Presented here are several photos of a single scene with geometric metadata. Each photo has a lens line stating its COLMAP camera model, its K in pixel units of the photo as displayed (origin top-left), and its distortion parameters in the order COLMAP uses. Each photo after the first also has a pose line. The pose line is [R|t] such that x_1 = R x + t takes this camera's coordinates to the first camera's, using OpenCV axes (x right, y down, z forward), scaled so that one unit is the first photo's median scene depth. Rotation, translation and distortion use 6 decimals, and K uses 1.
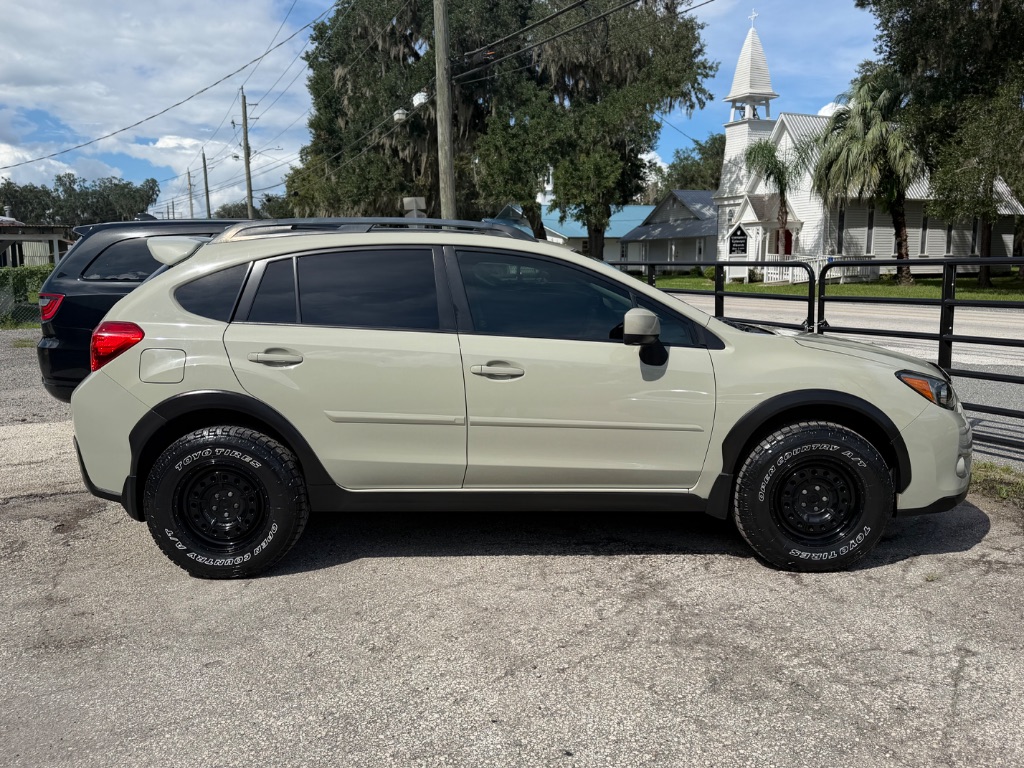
lens RADIAL K [[874.0, 0, 515.9], [0, 874.0, 384.5], [0, 0, 1]] dist [0.040384, -0.057739]
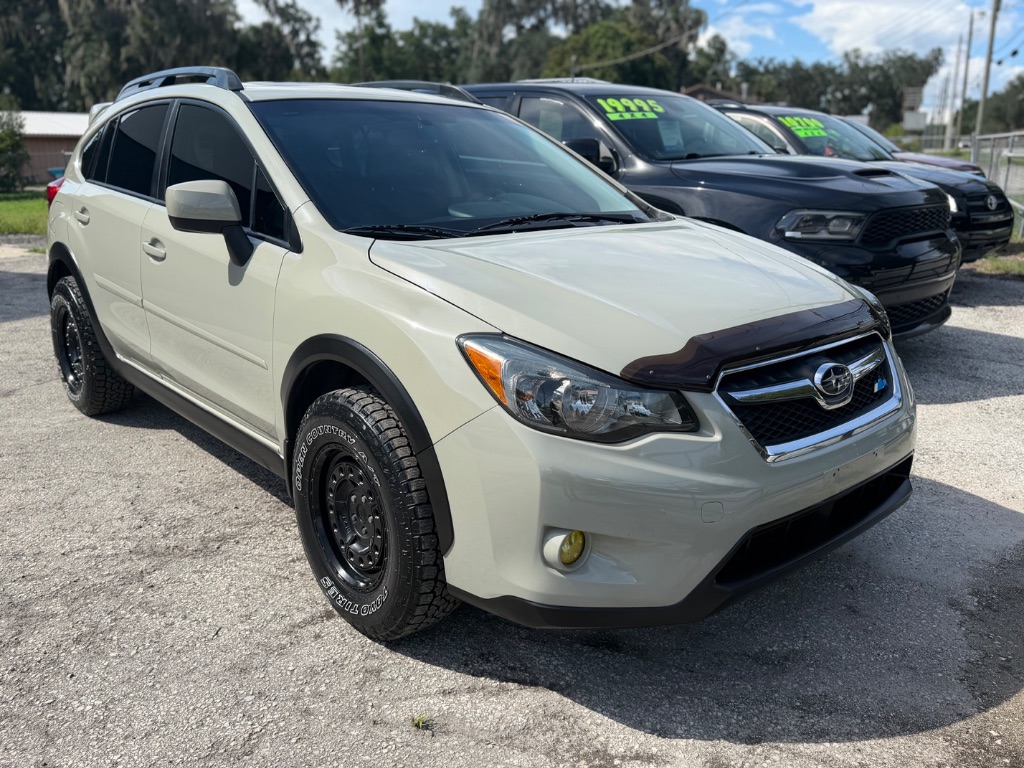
lens RADIAL K [[874.0, 0, 515.9], [0, 874.0, 384.5], [0, 0, 1]] dist [0.040384, -0.057739]
pose [[0.642461, 0.214749, -0.735613, 0.846600], [-0.116841, 0.976159, 0.182926, -0.082910], [0.757358, -0.031573, 0.652236, 0.694924]]
